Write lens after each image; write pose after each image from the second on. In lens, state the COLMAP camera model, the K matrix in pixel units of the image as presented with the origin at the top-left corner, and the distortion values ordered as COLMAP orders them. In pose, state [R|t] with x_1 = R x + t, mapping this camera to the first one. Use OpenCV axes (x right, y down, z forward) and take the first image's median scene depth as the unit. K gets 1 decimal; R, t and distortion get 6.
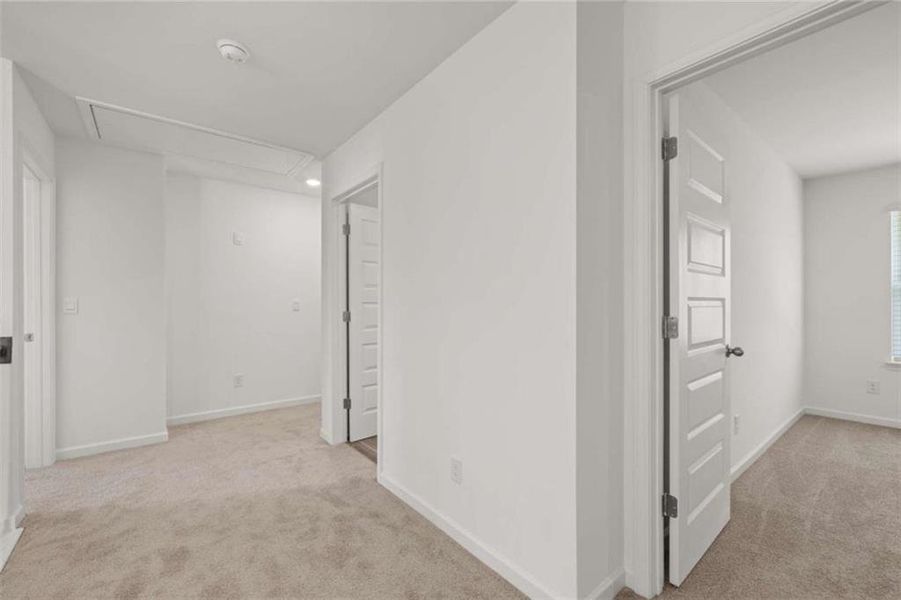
lens RADIAL K [[373.5, 0, 449.5], [0, 373.5, 303.2], [0, 0, 1]] dist [-0.001638, -0.000484]
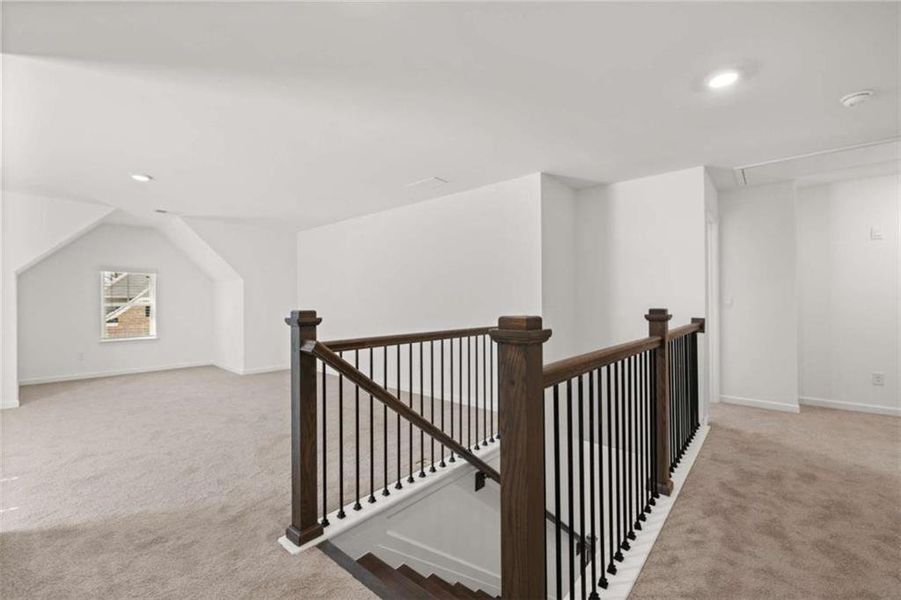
lens RADIAL K [[373.5, 0, 446.3], [0, 373.5, 299.9], [0, 0, 1]] dist [-0.001638, -0.000484]
pose [[0.170107, -0.005049, -0.985413, 0.314679], [0.002390, 0.999986, -0.004711, 0.004208], [0.985423, -0.001554, 0.170116, -0.432363]]
